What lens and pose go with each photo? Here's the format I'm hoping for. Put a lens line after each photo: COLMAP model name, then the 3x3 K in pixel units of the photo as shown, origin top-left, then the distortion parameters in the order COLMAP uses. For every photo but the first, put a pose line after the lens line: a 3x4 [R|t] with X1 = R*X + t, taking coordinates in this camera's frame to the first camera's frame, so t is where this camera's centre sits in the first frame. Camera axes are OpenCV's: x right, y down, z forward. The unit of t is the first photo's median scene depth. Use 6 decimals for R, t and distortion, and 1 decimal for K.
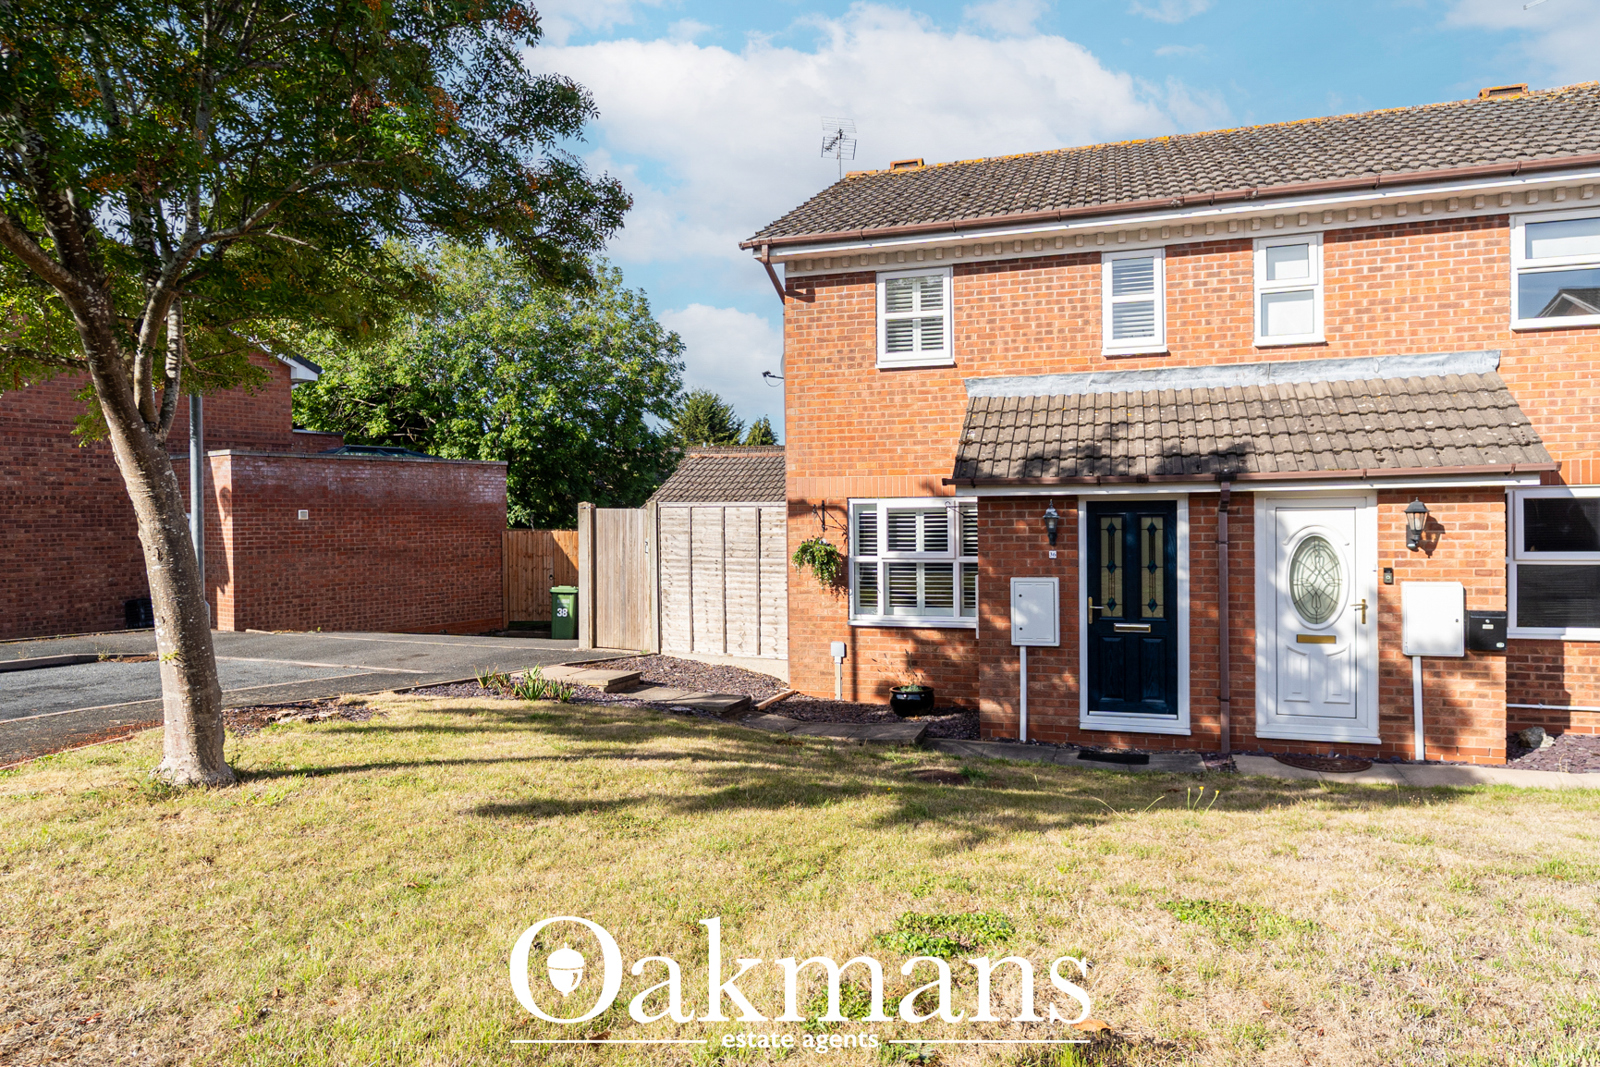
lens RADIAL K [[967.9, 0, 803.4], [0, 967.9, 519.5], [0, 0, 1]] dist [0.003197, 0.001945]
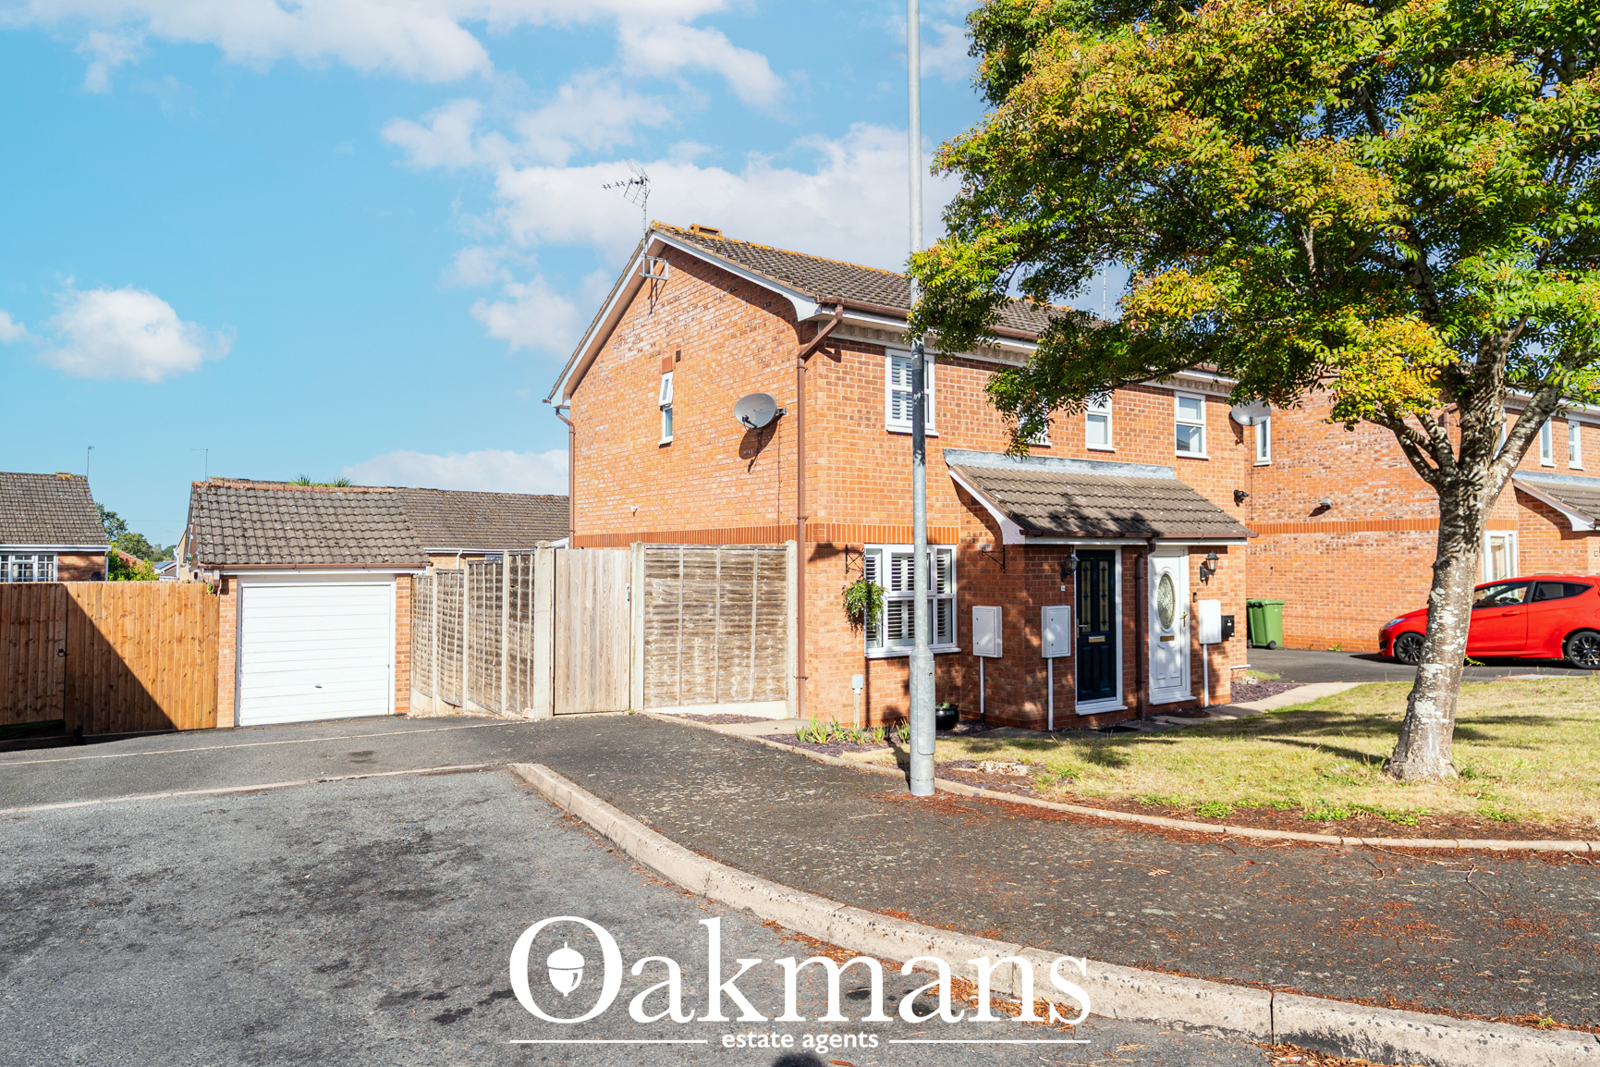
lens RADIAL K [[967.9, 0, 803.4], [0, 967.9, 519.5], [0, 0, 1]] dist [0.003197, 0.001945]
pose [[0.631490, 0.043166, 0.774182, -1.017090], [0.002198, 0.998346, -0.057458, 0.017198], [-0.775381, 0.037985, 0.630350, 0.419671]]
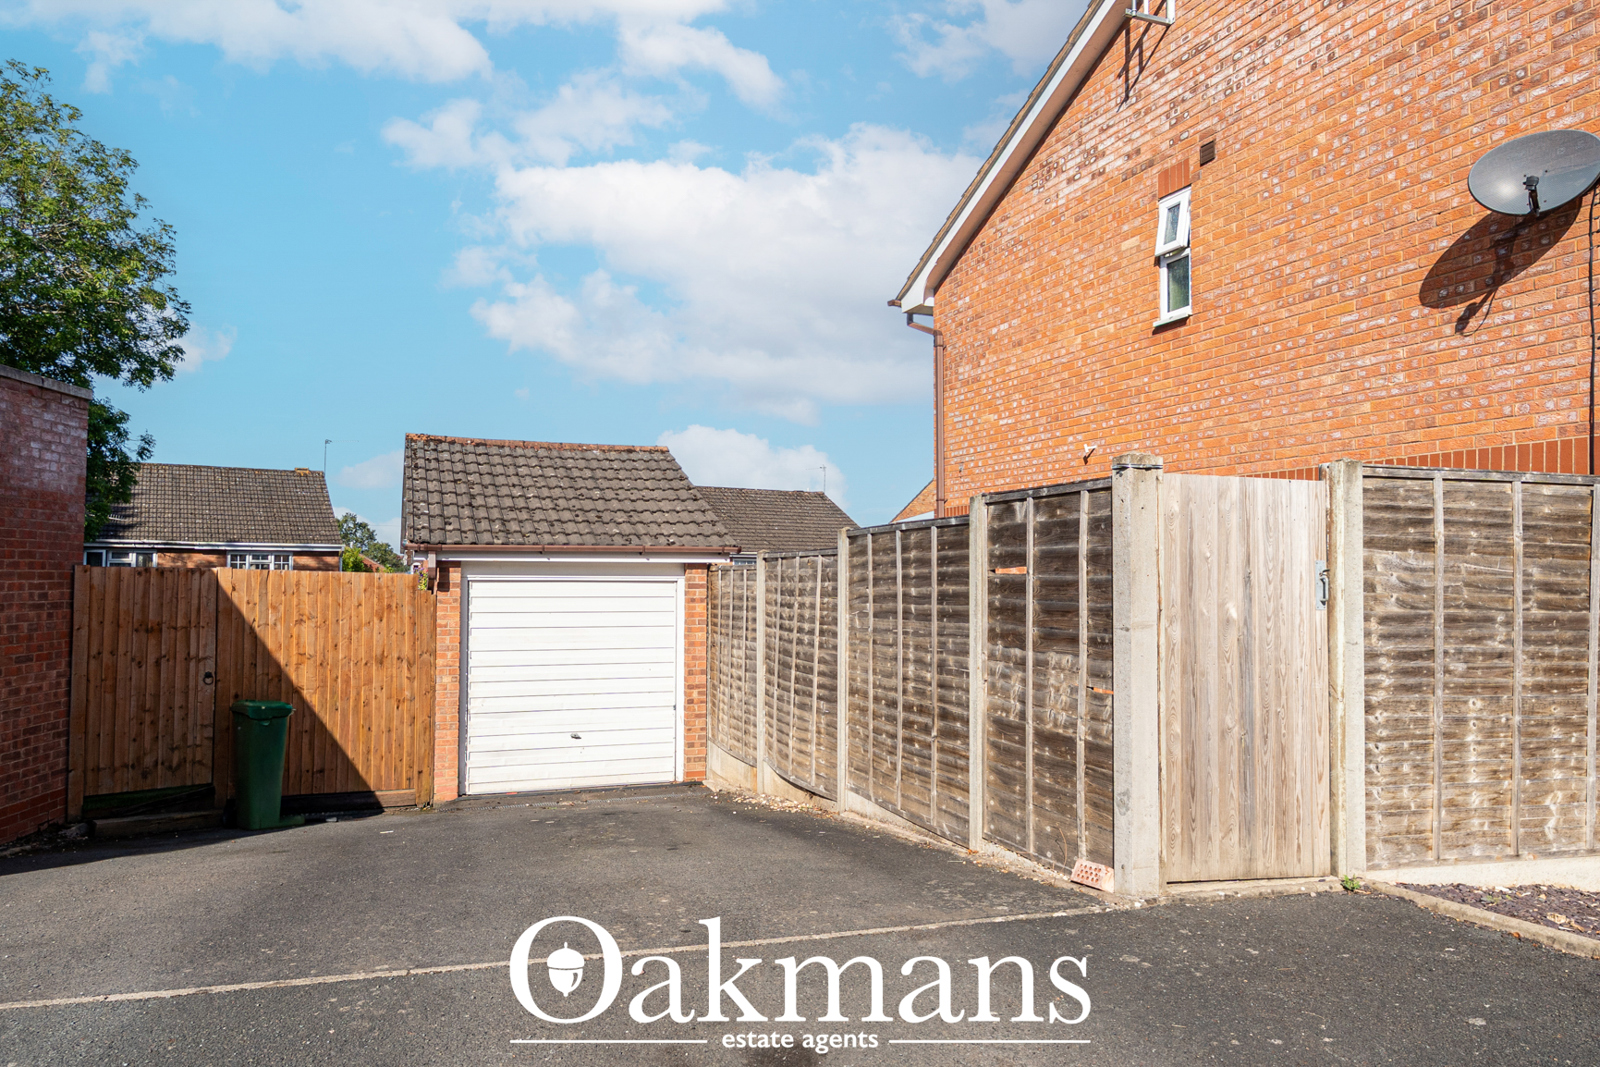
lens RADIAL K [[992.1, 0, 800.0], [0, 992.1, 533.5], [0, 0, 1]] dist [-0.016285, 0.002723]
pose [[0.778769, 0.042393, 0.625877, -0.736087], [-0.007851, 0.998294, -0.057849, 0.043921], [-0.627262, 0.040137, 0.777773, 1.130990]]
